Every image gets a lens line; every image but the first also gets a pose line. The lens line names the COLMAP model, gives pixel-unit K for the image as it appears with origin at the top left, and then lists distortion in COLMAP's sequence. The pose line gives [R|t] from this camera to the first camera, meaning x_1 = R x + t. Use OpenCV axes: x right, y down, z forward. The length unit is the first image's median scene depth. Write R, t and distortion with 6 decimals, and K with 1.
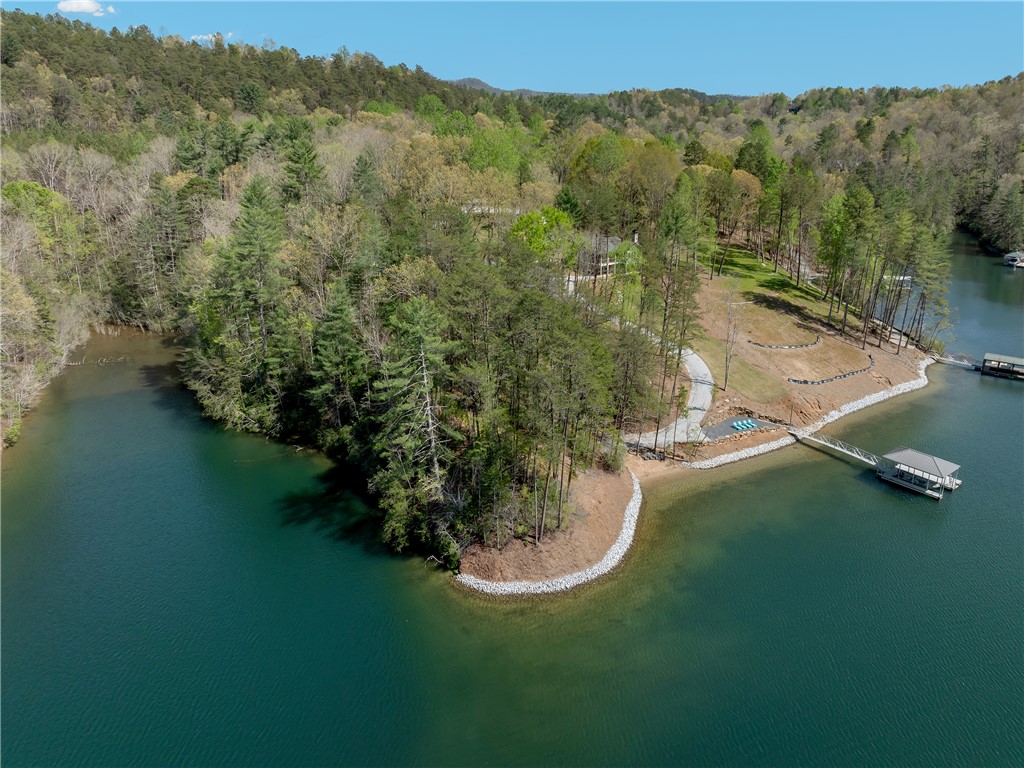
lens RADIAL K [[731.3, 0, 517.3], [0, 731.3, 310.3], [0, 0, 1]] dist [-0.039059, 0.007927]
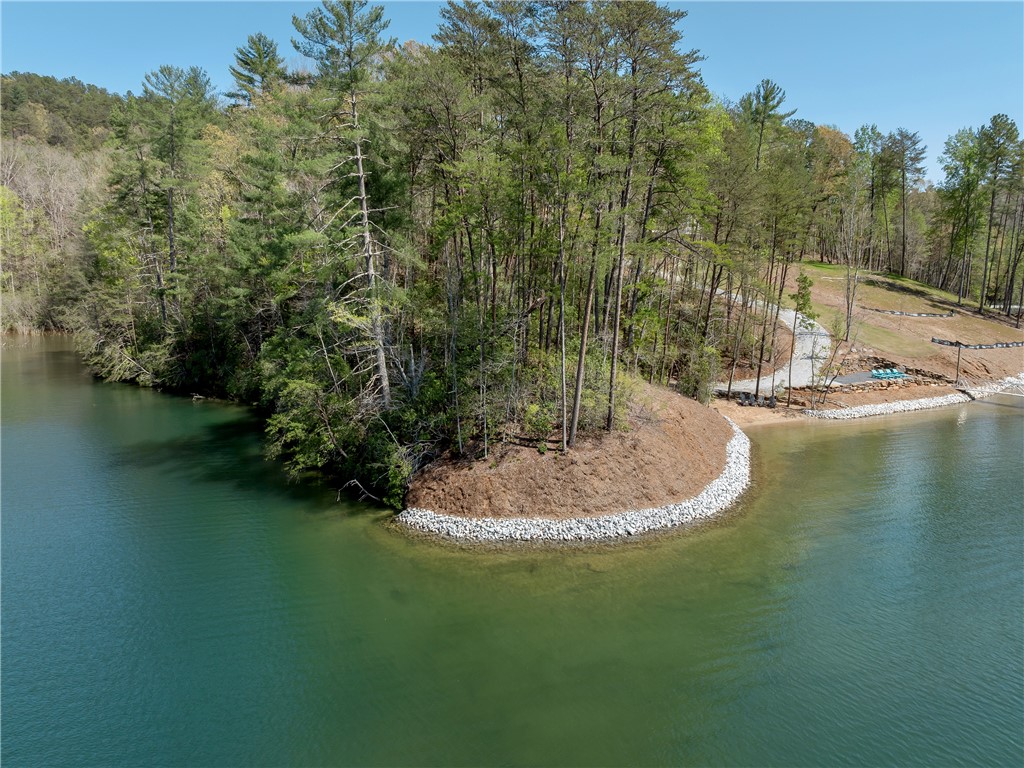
lens RADIAL K [[730.5, 0, 517.0], [0, 730.5, 343.1], [0, 0, 1]] dist [-0.076843, 0.047700]
pose [[0.999150, 0.006450, -0.040726, 0.009607], [-0.012324, 0.989253, -0.145691, 0.217240], [0.039349, 0.146069, 0.988492, 0.343641]]
